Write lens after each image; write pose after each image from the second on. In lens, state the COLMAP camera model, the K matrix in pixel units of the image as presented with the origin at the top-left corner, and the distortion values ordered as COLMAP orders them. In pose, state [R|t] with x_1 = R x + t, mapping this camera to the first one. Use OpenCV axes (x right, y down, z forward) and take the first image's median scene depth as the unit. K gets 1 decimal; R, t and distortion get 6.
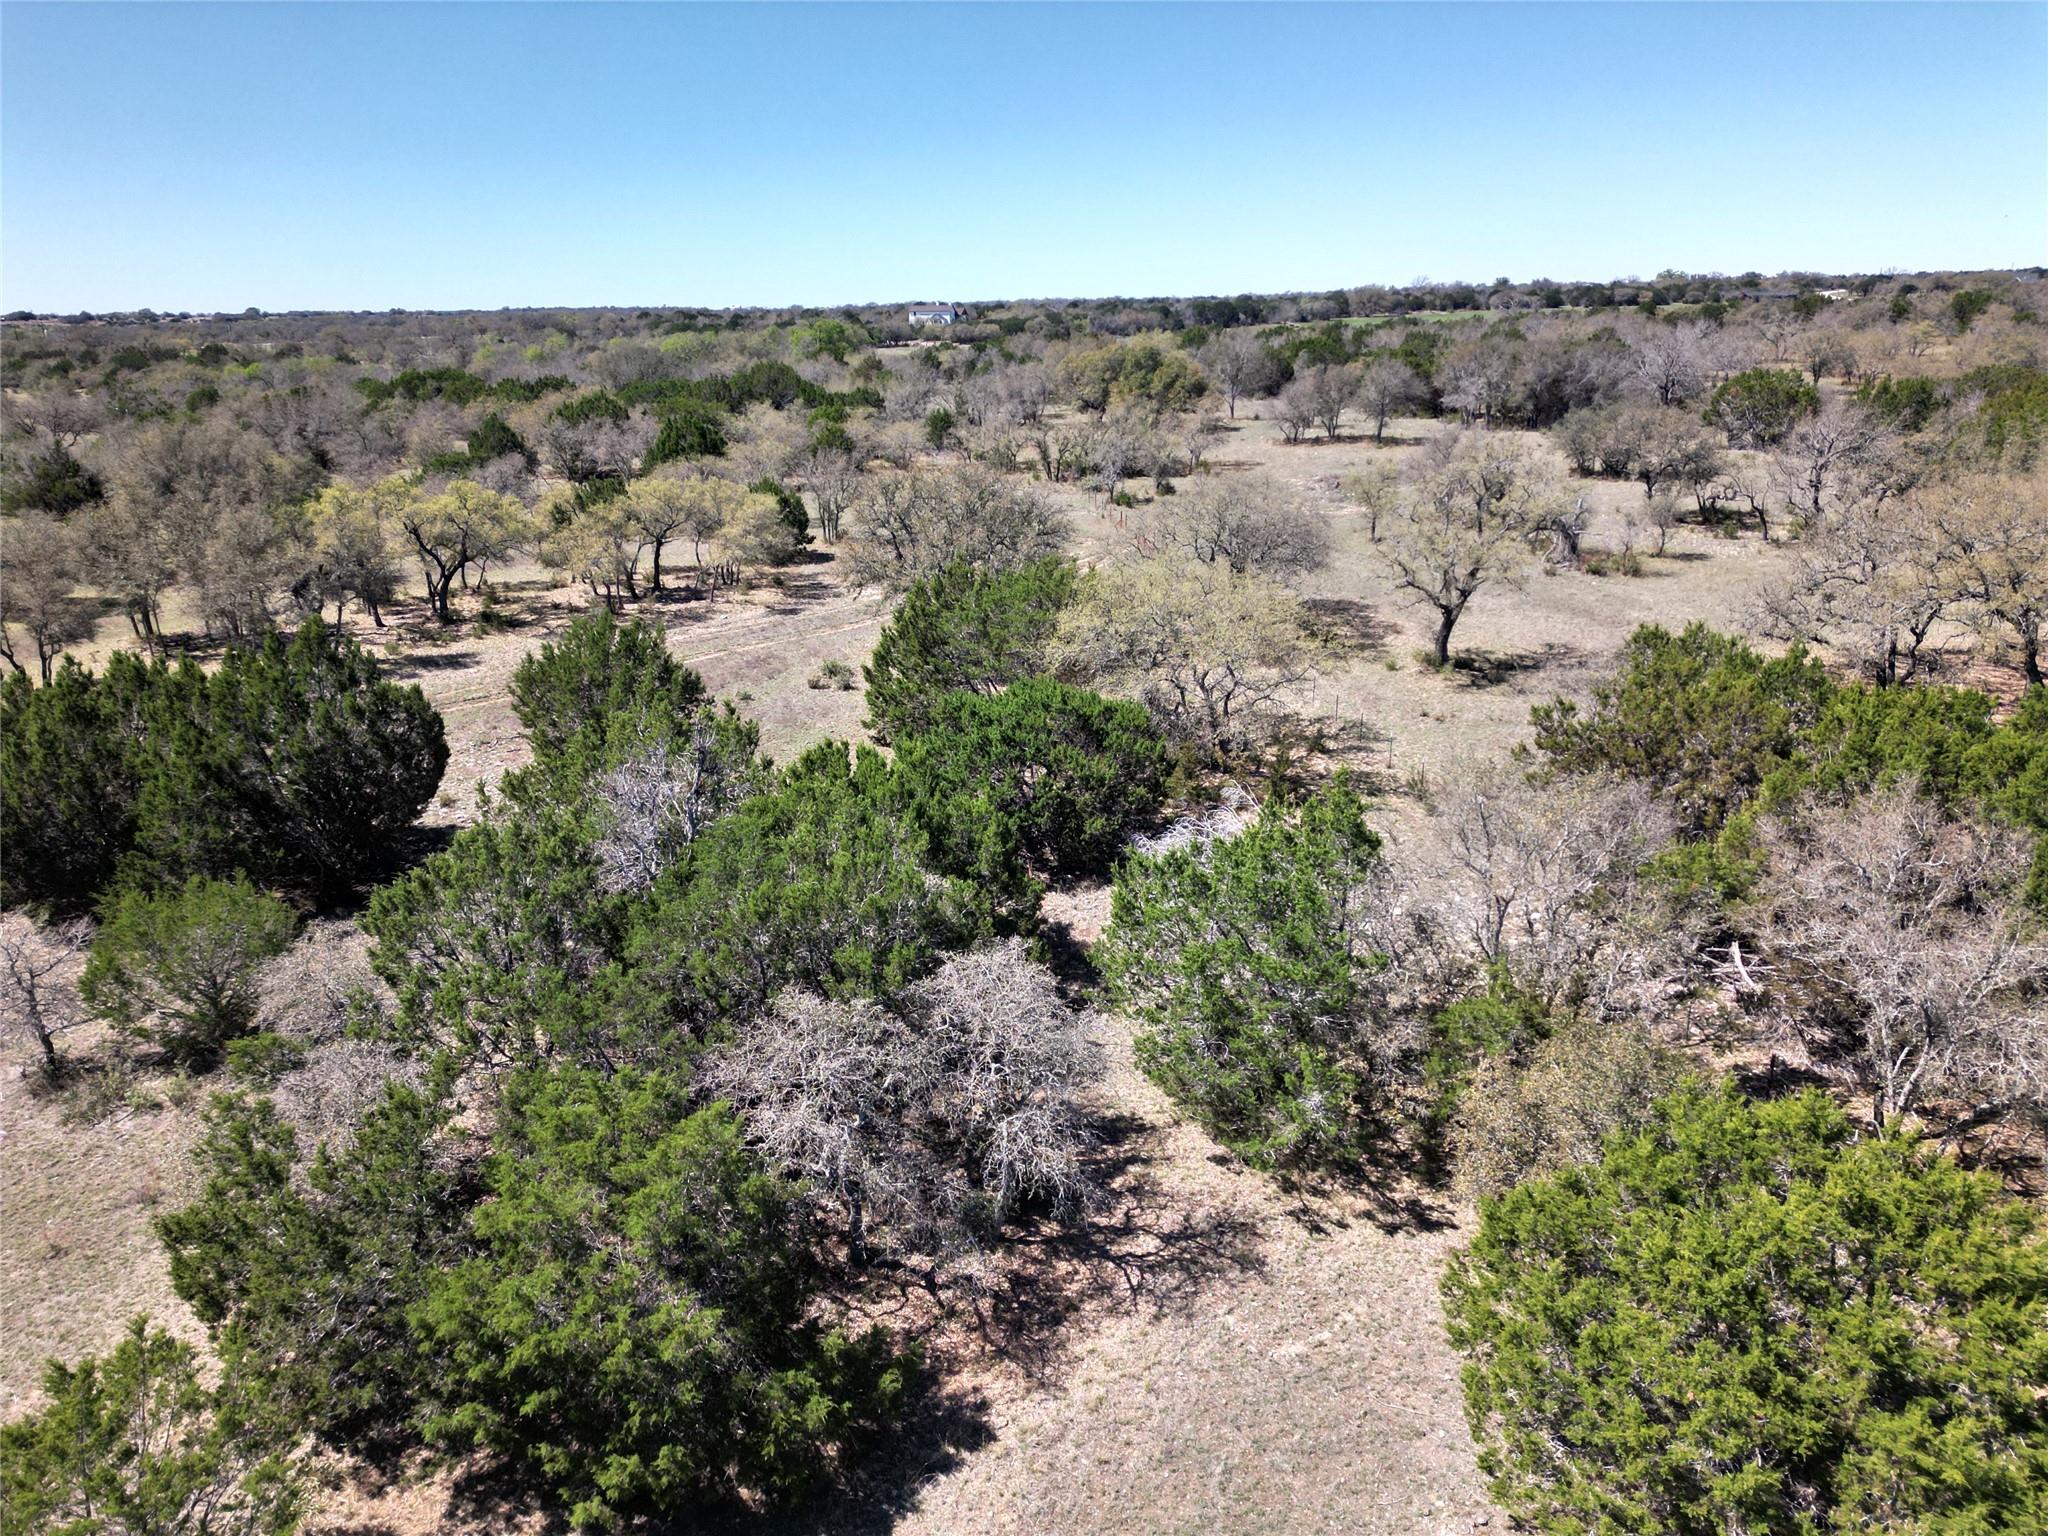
lens RADIAL K [[1436.0, 0, 1032.8], [0, 1436.0, 773.0], [0, 0, 1]] dist [0.068120, -0.054195]
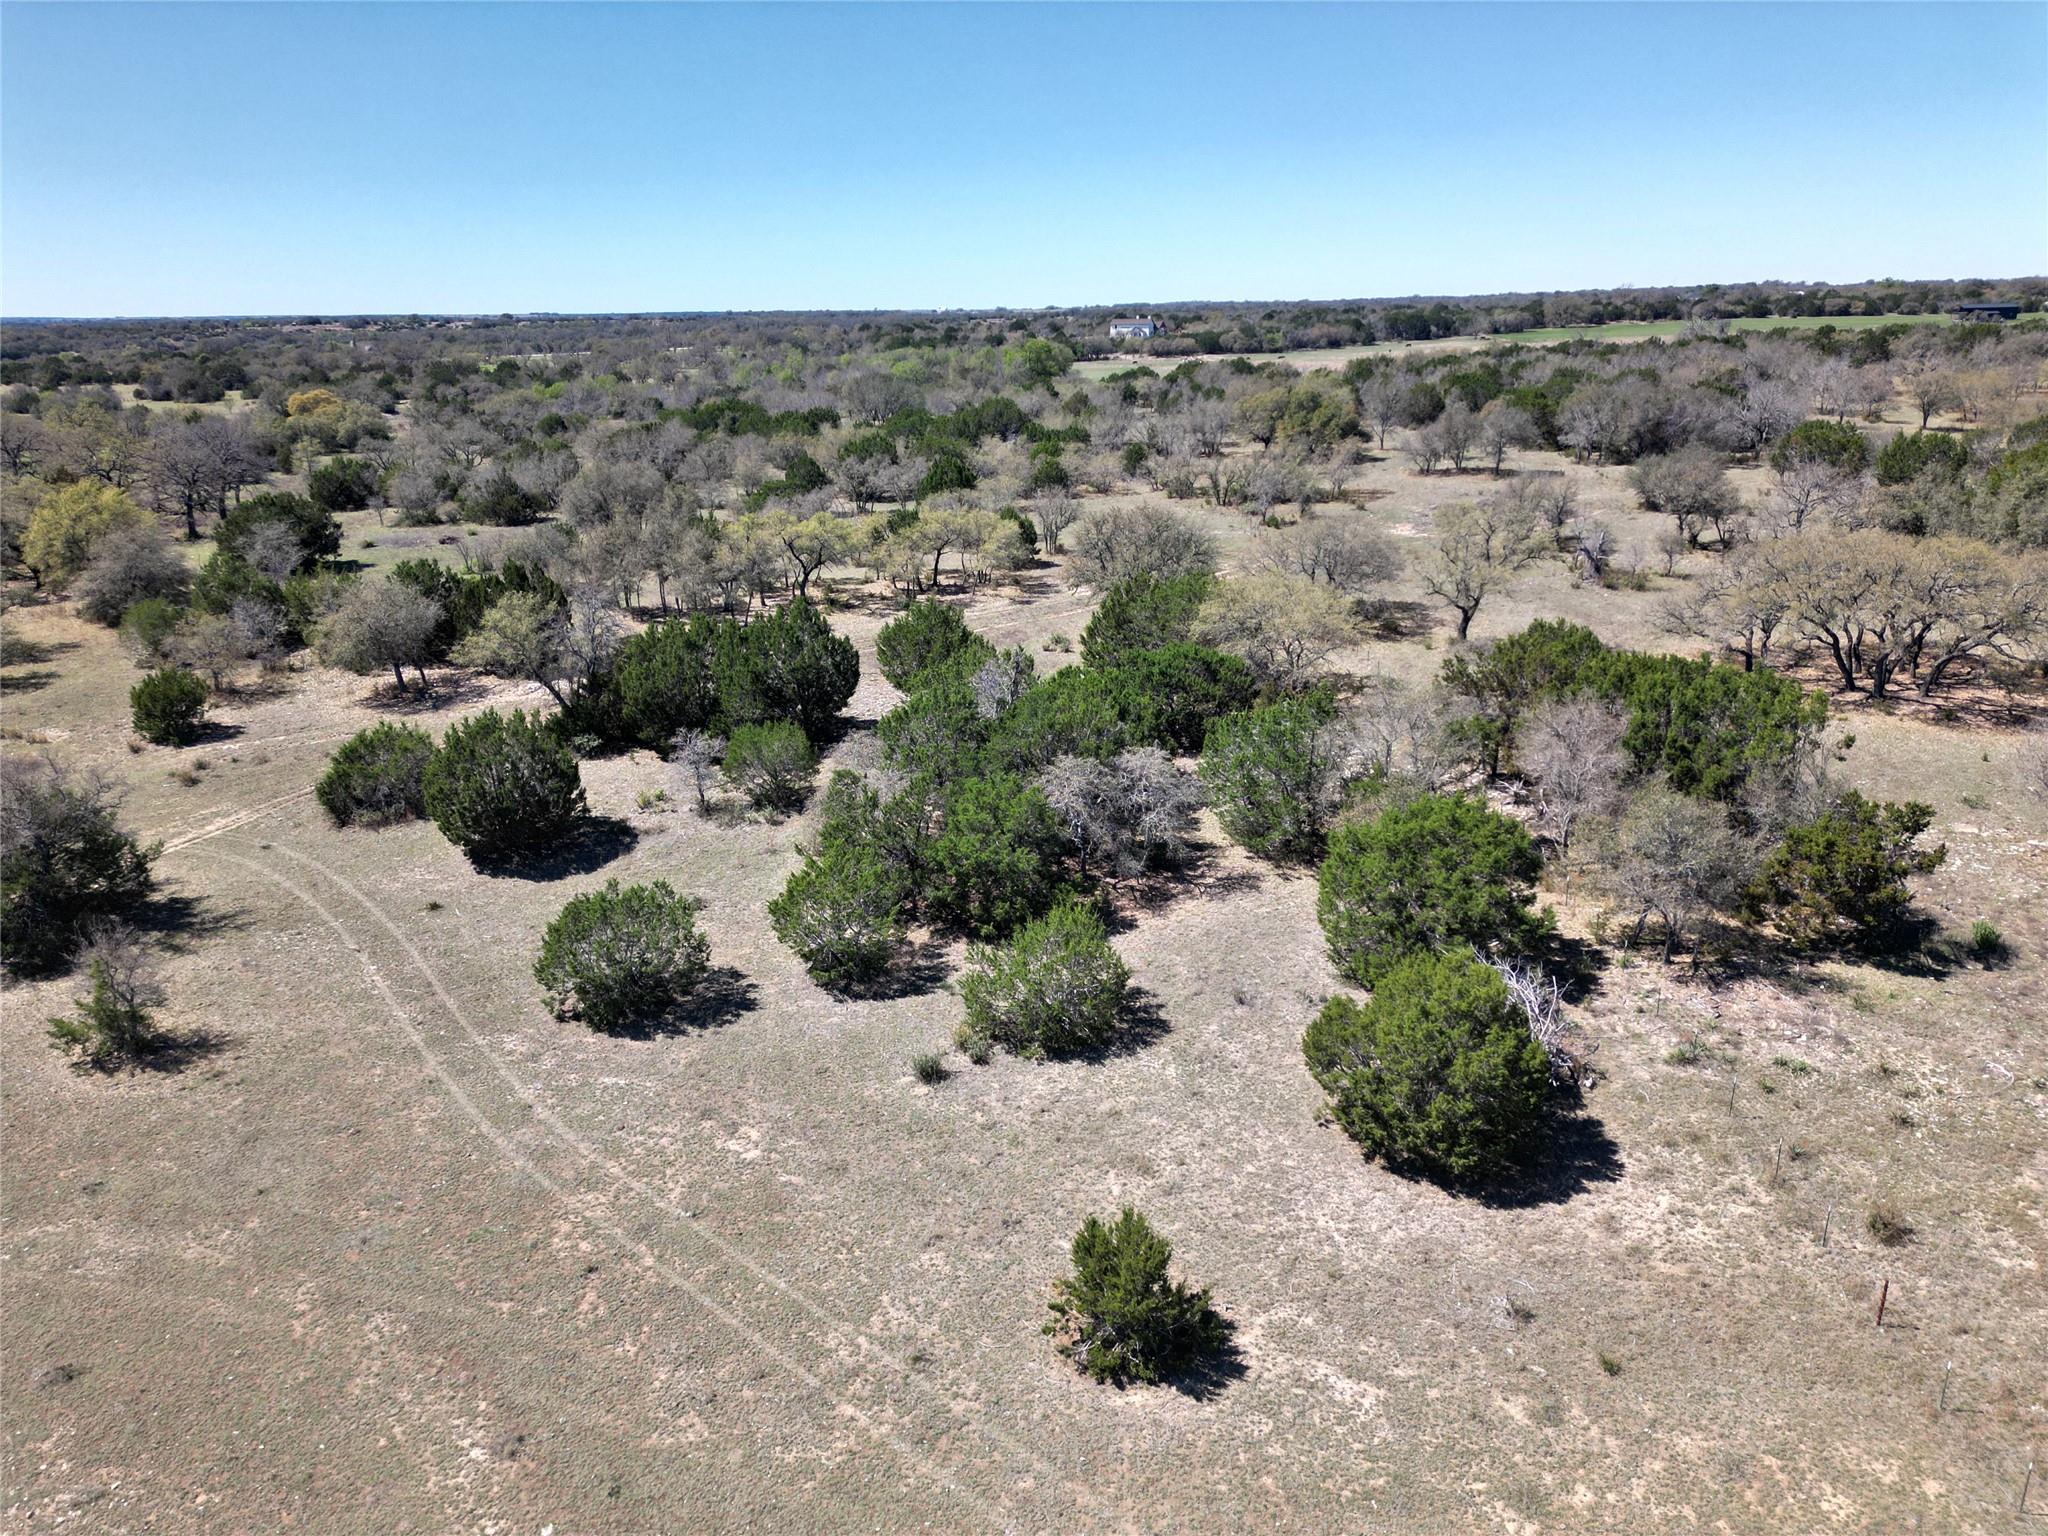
lens RADIAL K [[1436.0, 0, 1024.7], [0, 1436.0, 772.6], [0, 0, 1]] dist [0.068120, -0.054195]
pose [[0.990626, 0.039090, -0.130891, 0.020004], [-0.038930, 0.999235, 0.003775, 0.039710], [0.130938, 0.001356, 0.991390, -0.320061]]
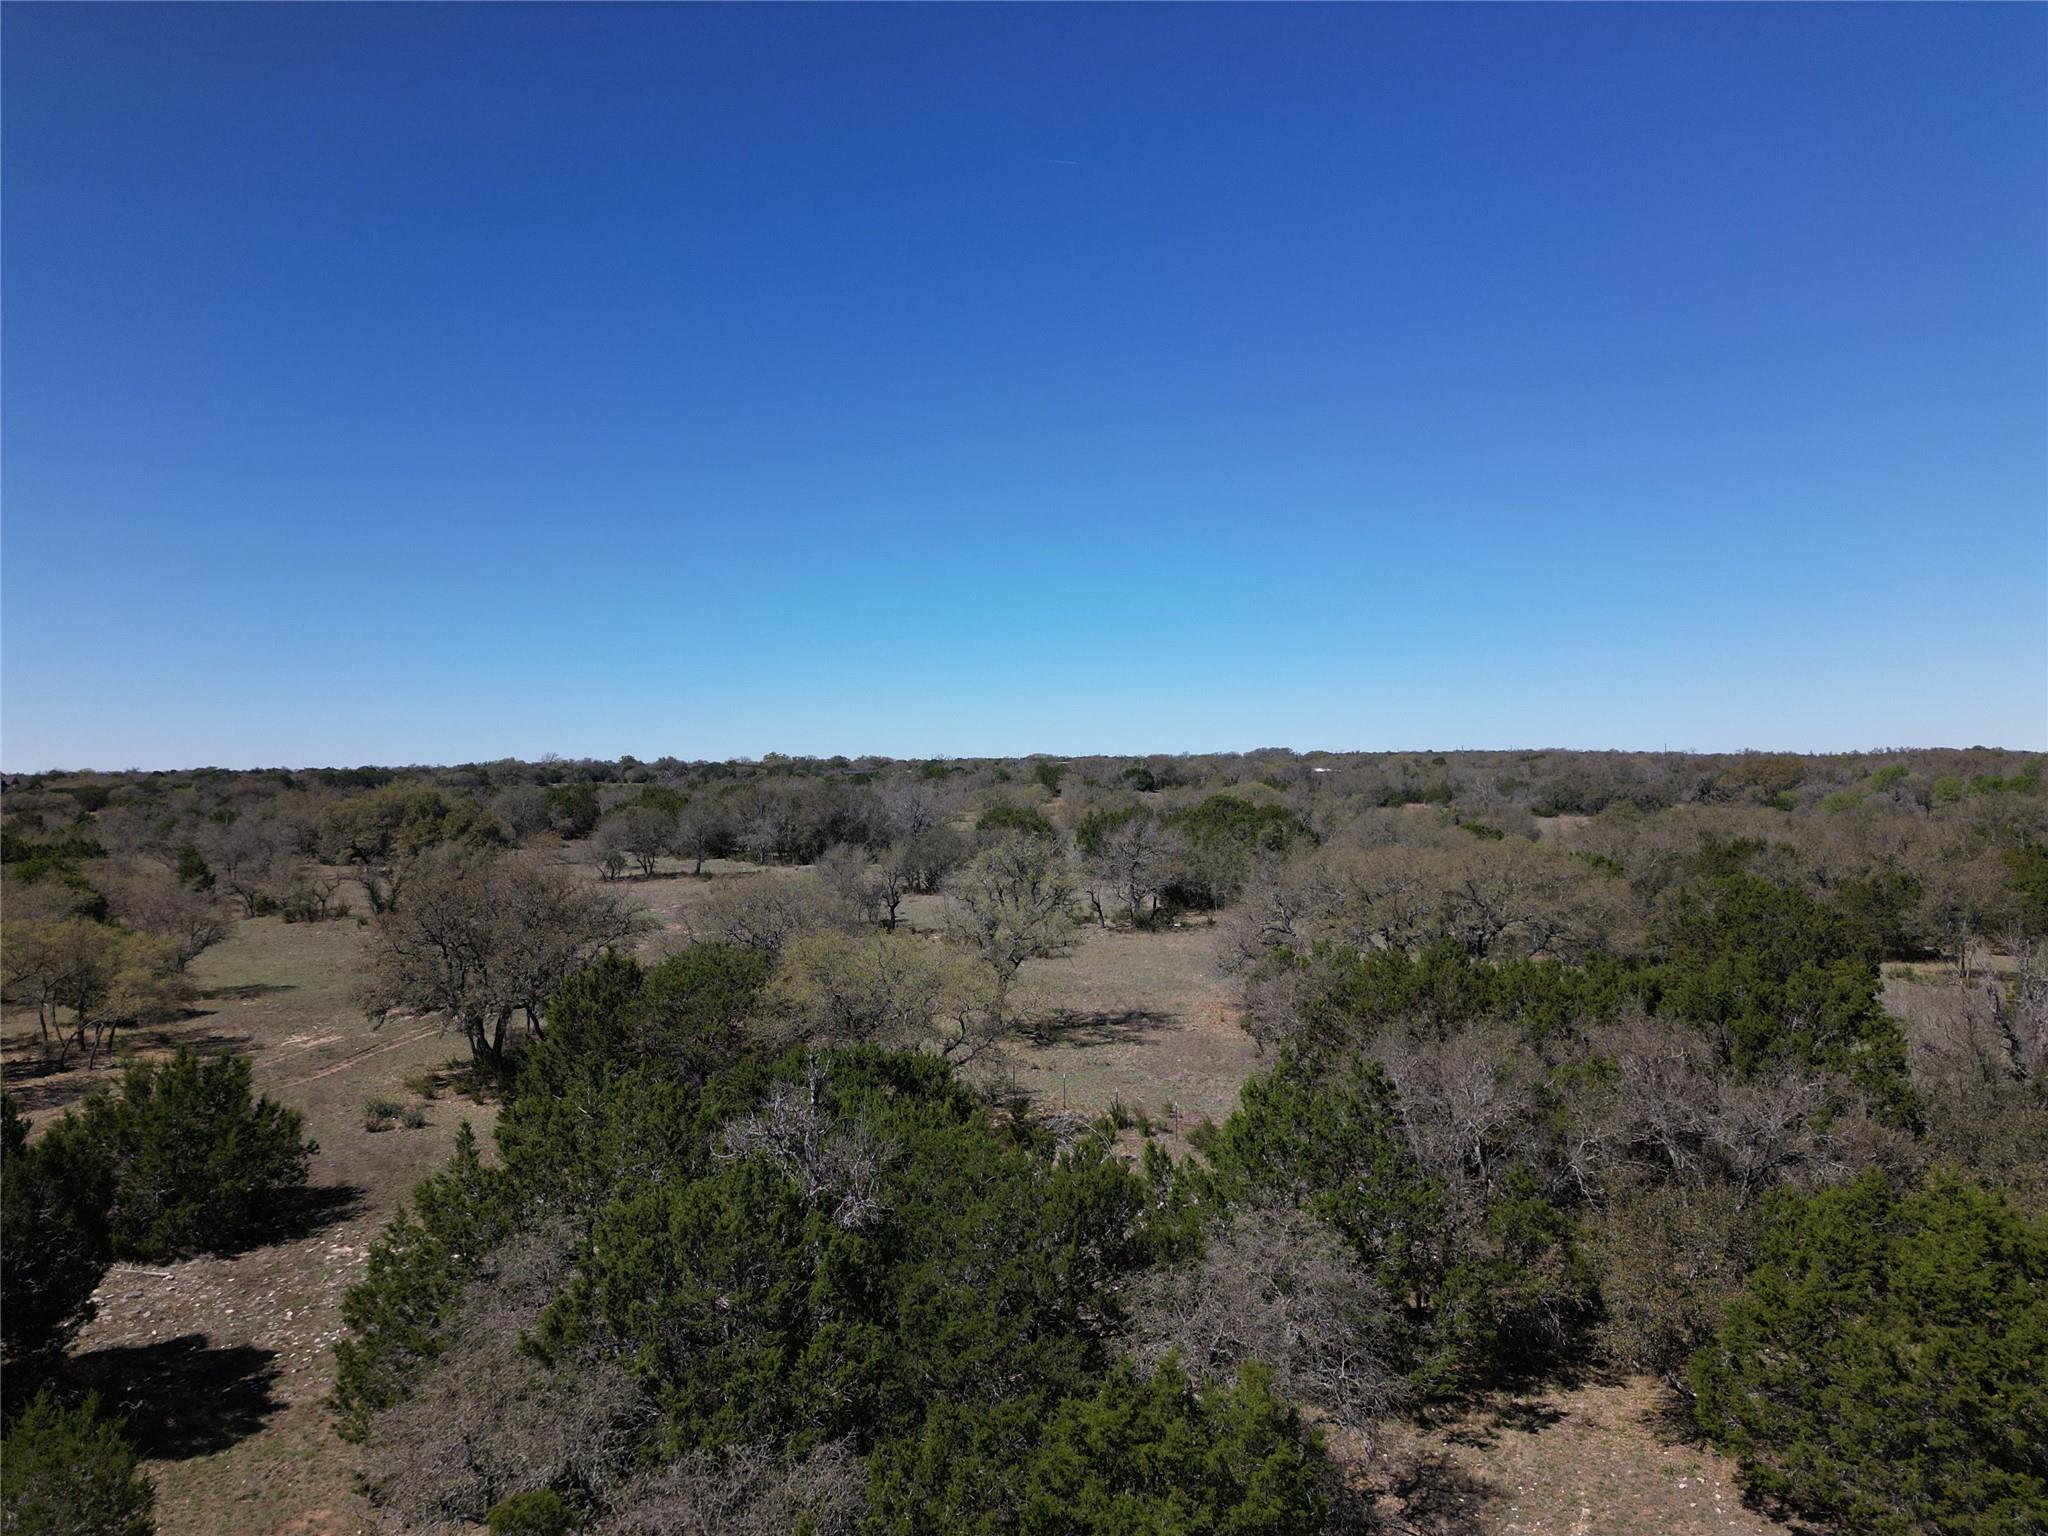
lens RADIAL K [[1436.0, 0, 1029.4], [0, 1436.0, 775.1], [0, 0, 1]] dist [0.068120, -0.054195]
pose [[0.831160, 0.004570, 0.556015, -0.175649], [0.169737, 0.950151, -0.261540, 0.016825], [-0.529493, 0.311758, 0.788951, 0.041440]]
